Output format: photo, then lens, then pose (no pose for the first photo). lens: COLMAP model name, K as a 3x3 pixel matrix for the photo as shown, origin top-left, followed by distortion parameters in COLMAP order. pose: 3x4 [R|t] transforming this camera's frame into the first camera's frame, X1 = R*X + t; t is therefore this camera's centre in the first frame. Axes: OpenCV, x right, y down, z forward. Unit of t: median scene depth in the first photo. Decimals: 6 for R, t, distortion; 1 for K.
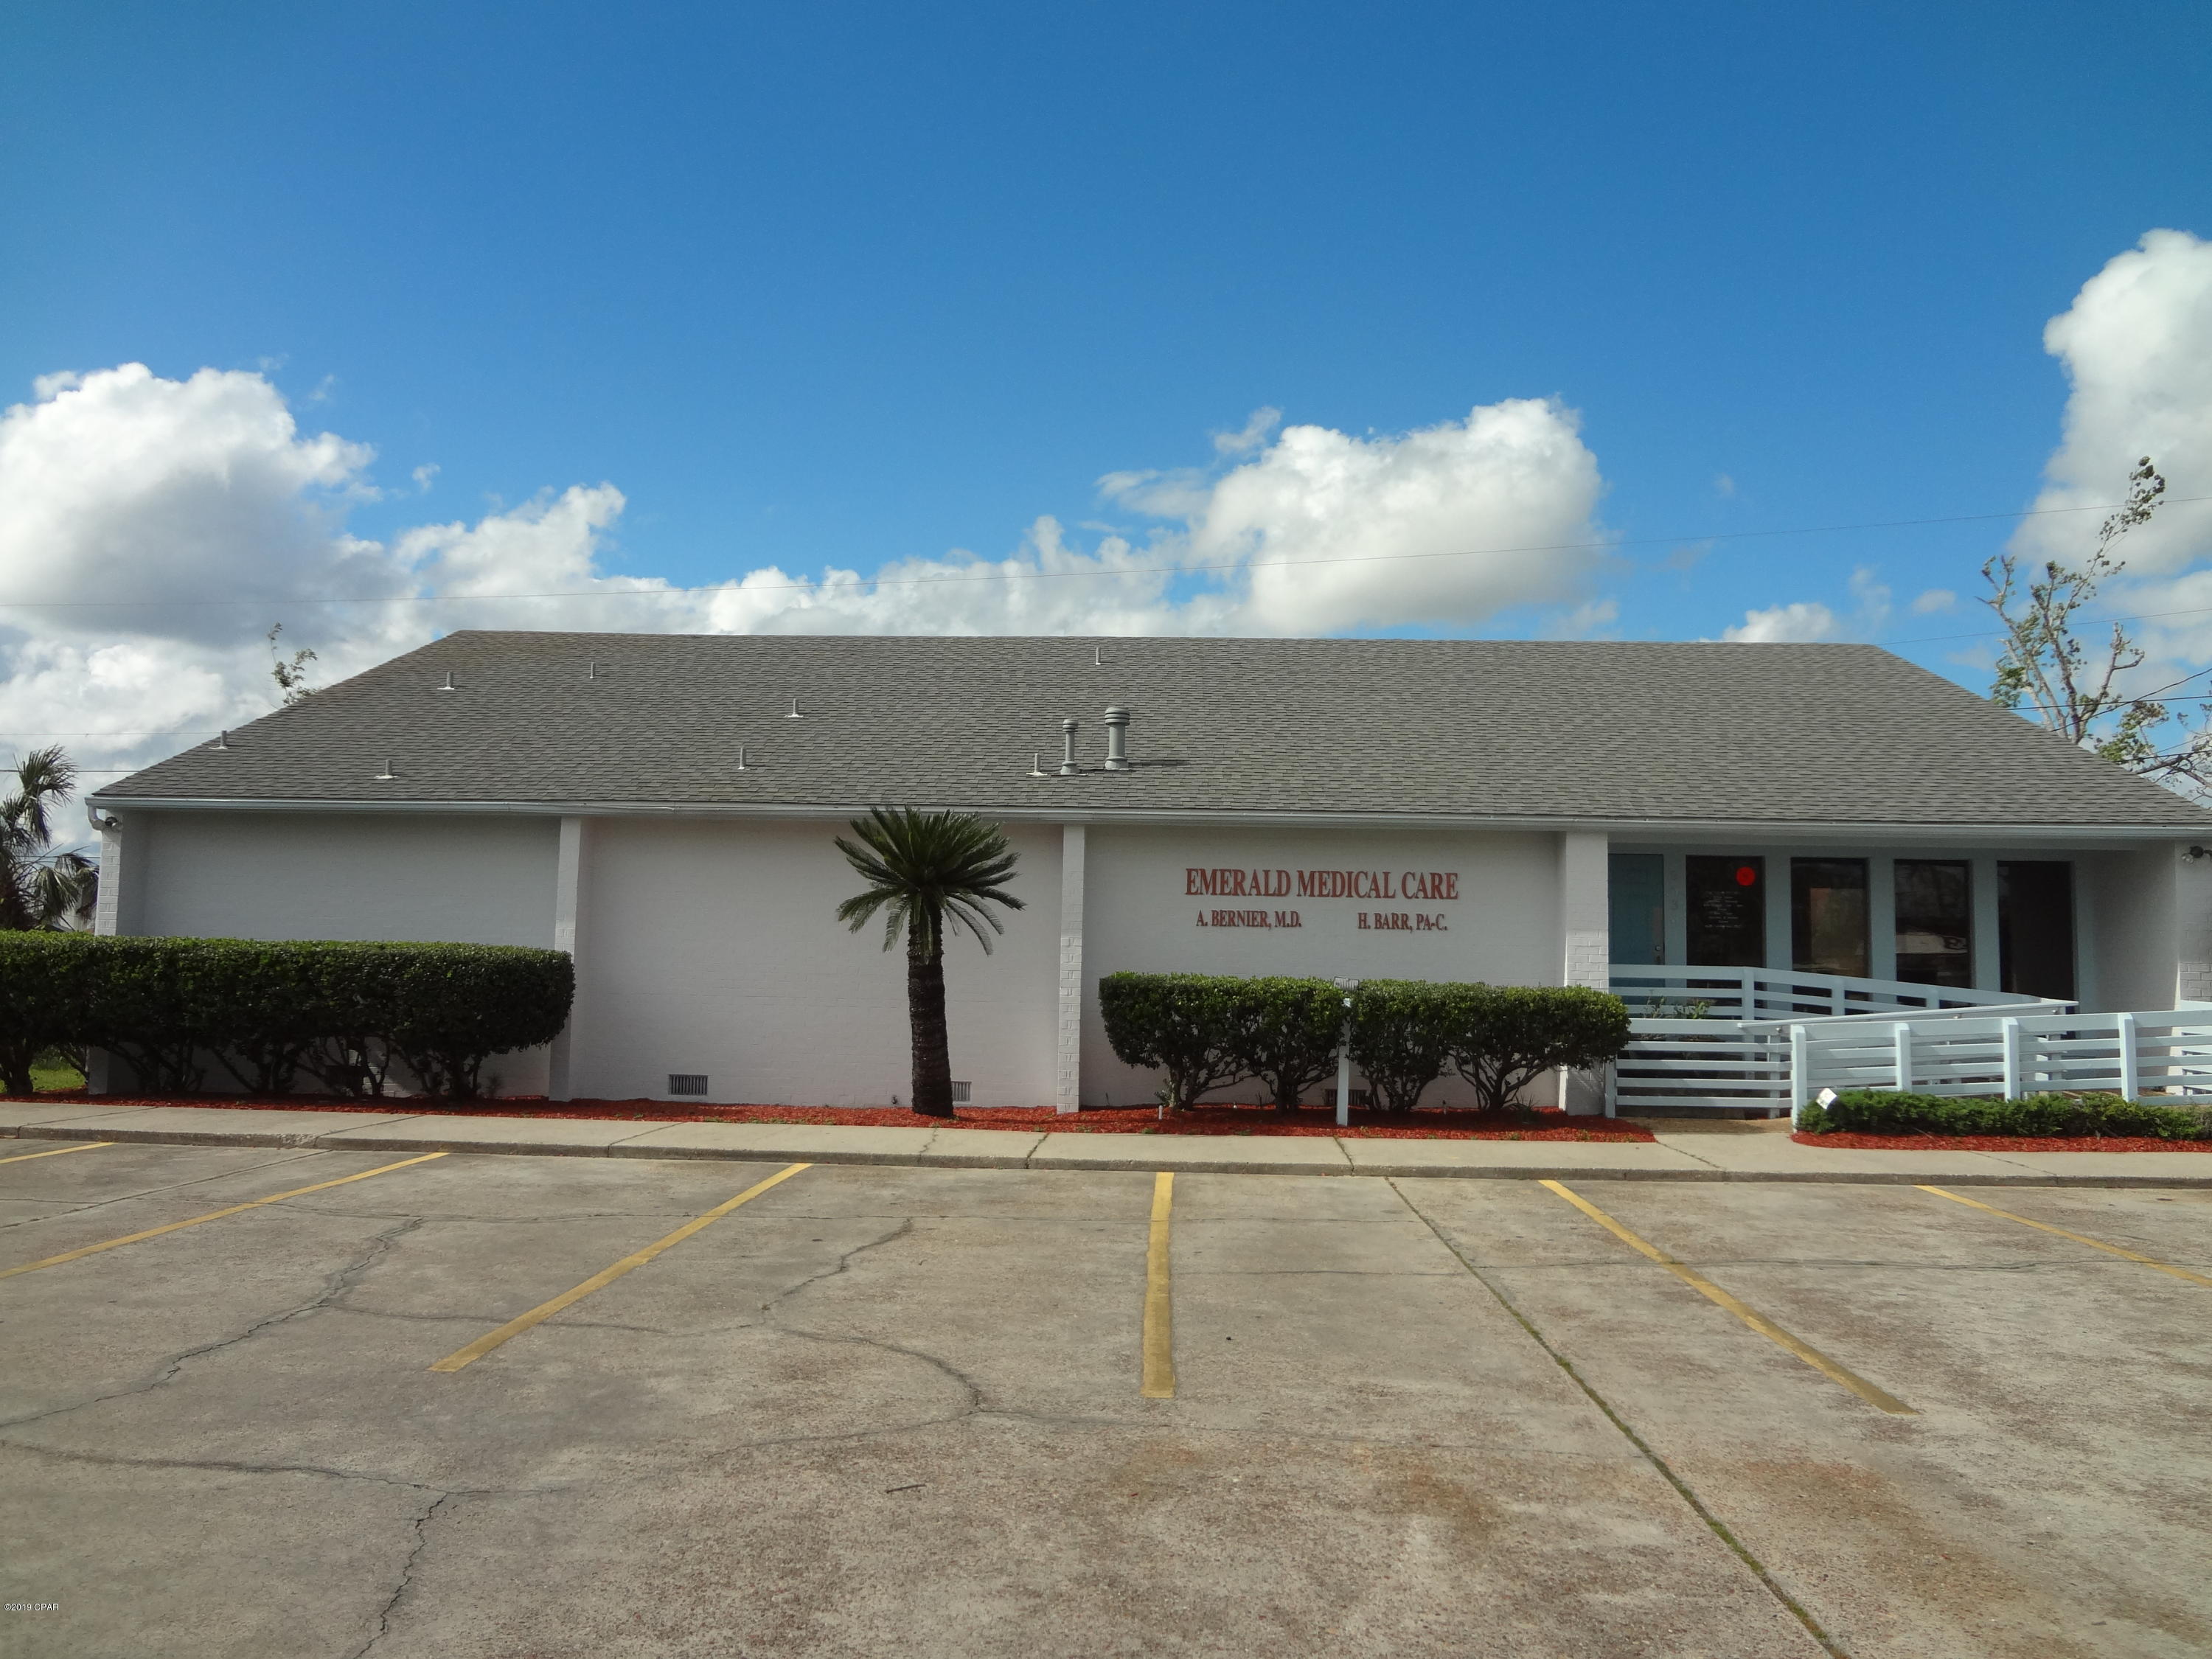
lens RADIAL K [[1679.5, 0, 1108.0], [0, 1679.5, 813.6], [0, 0, 1]] dist [-0.042916, -0.010017]
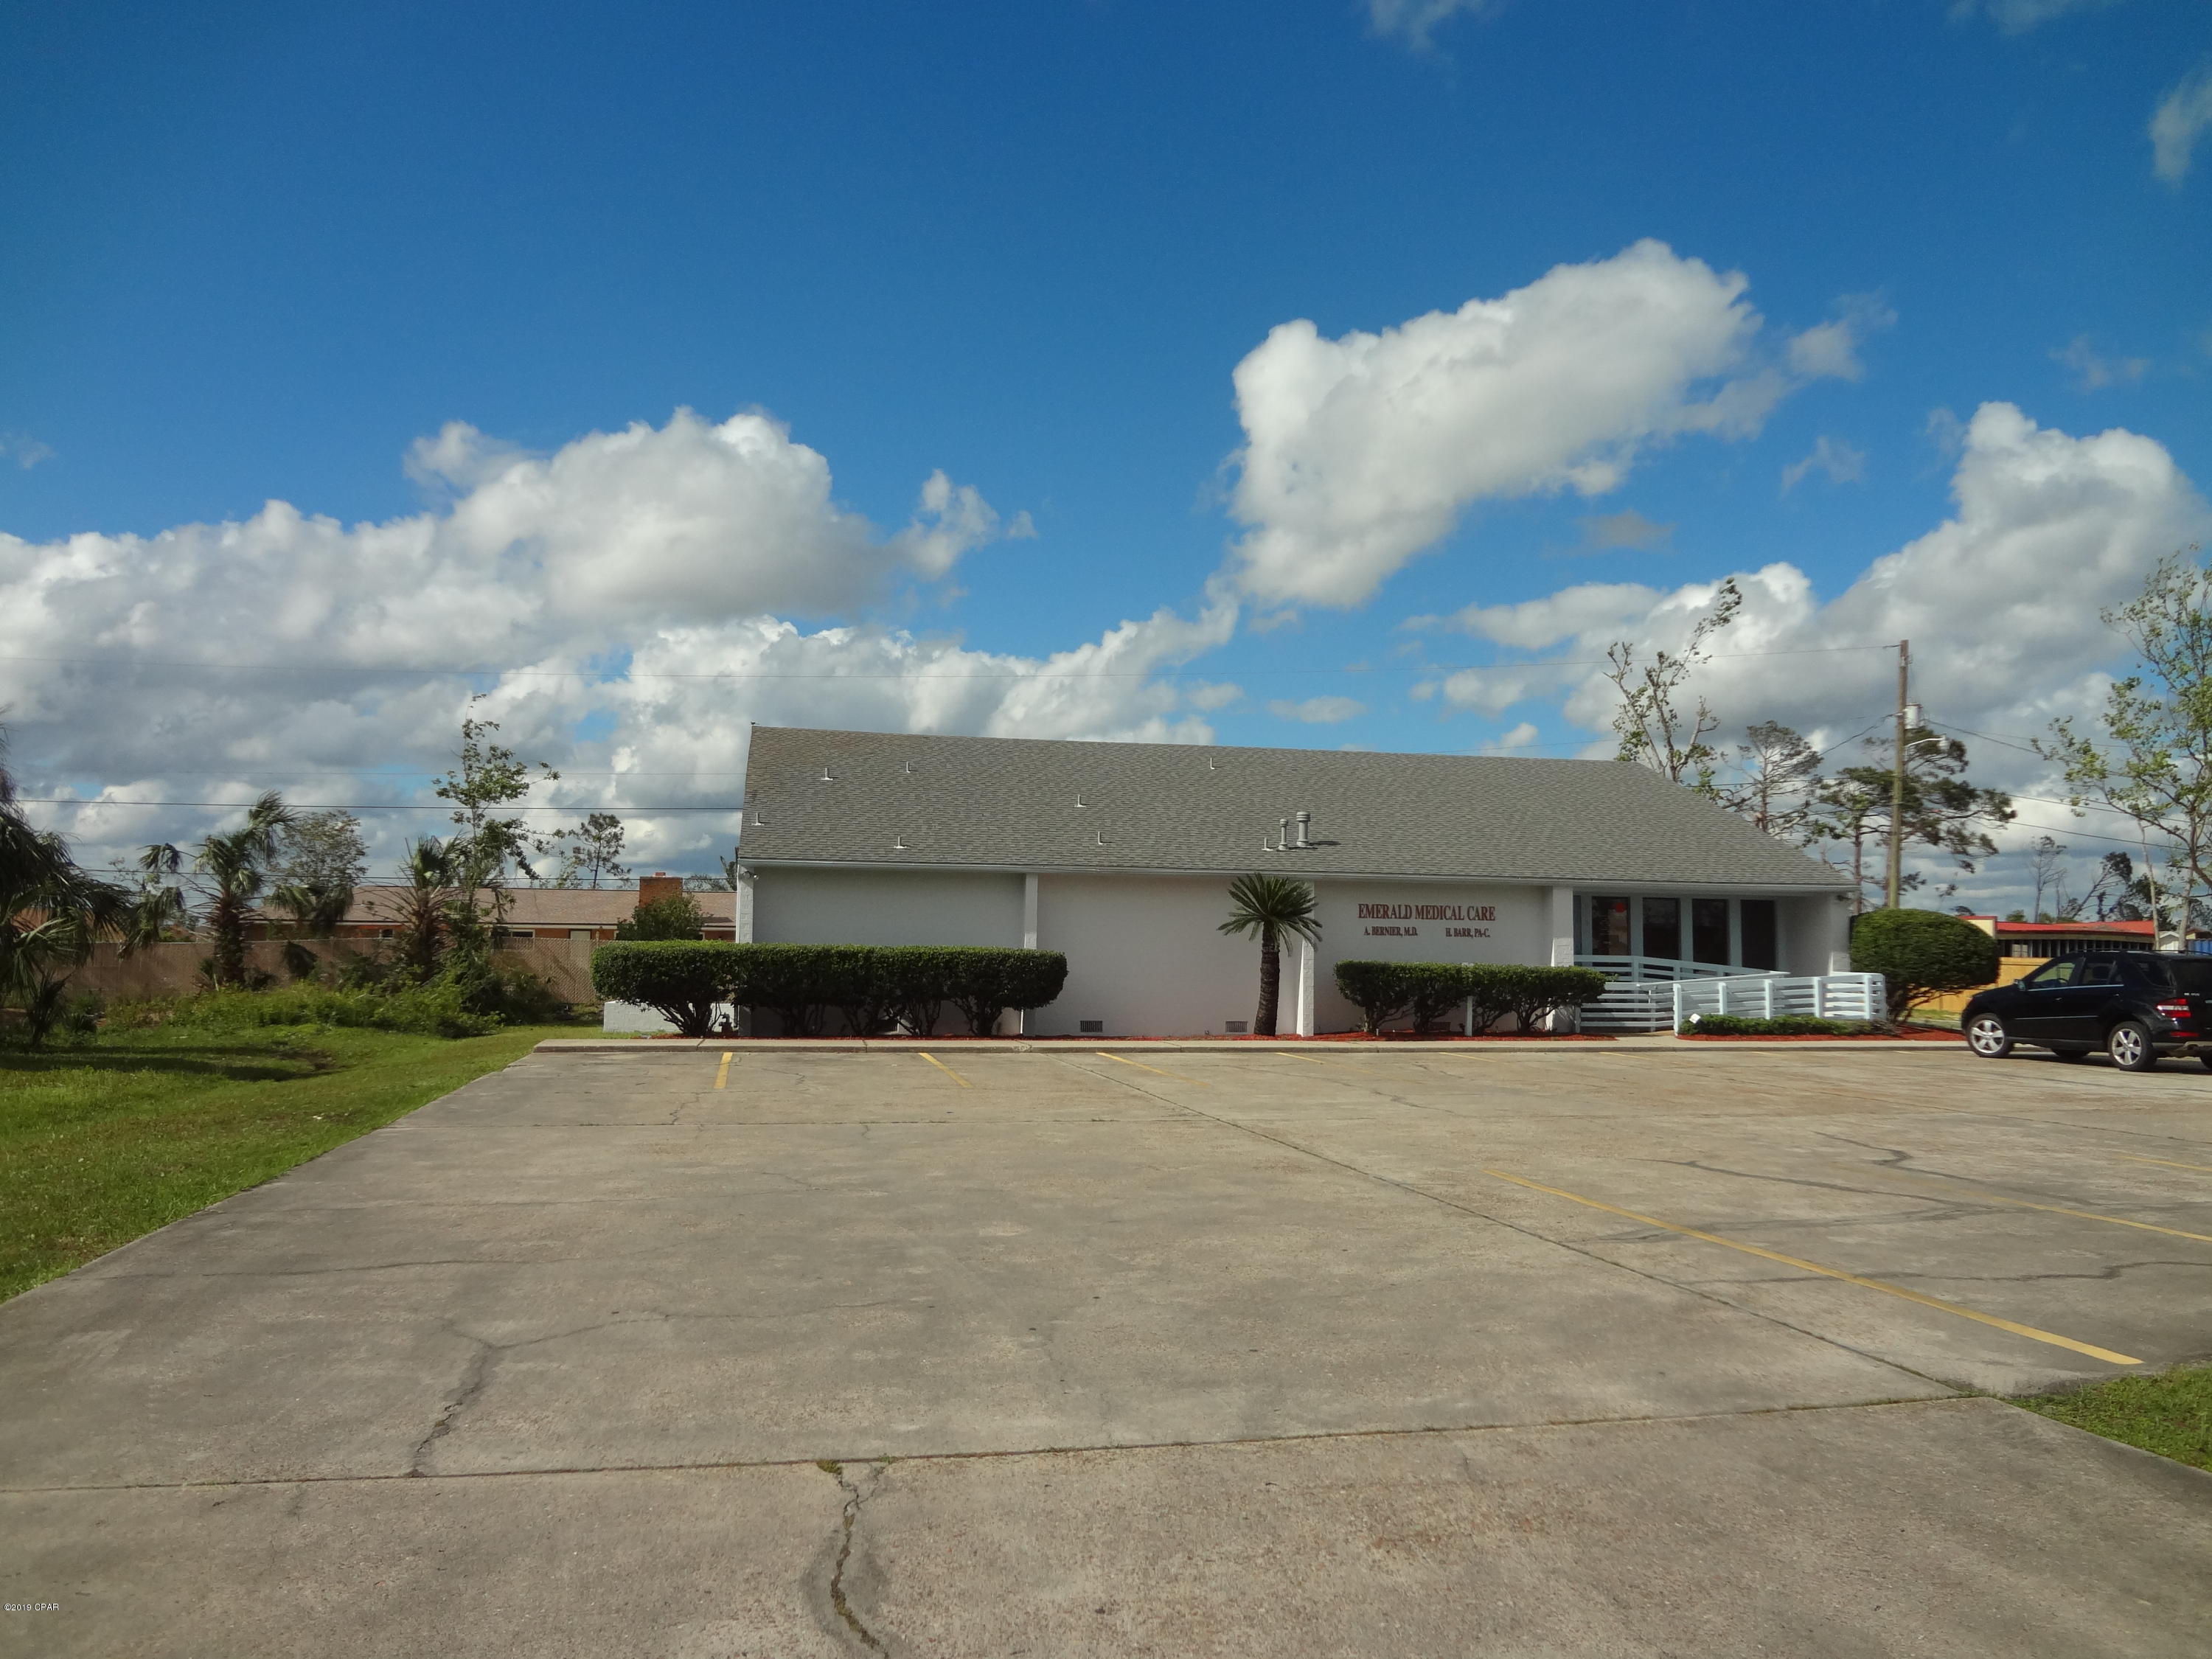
lens RADIAL K [[1679.5, 0, 1106.5], [0, 1679.5, 832.5], [0, 0, 1]] dist [-0.042916, -0.010017]
pose [[0.969903, 0.013162, 0.243135, -0.677783], [-0.017729, 0.999705, 0.016608, -0.072258], [-0.242845, -0.020419, 0.969850, -0.726444]]
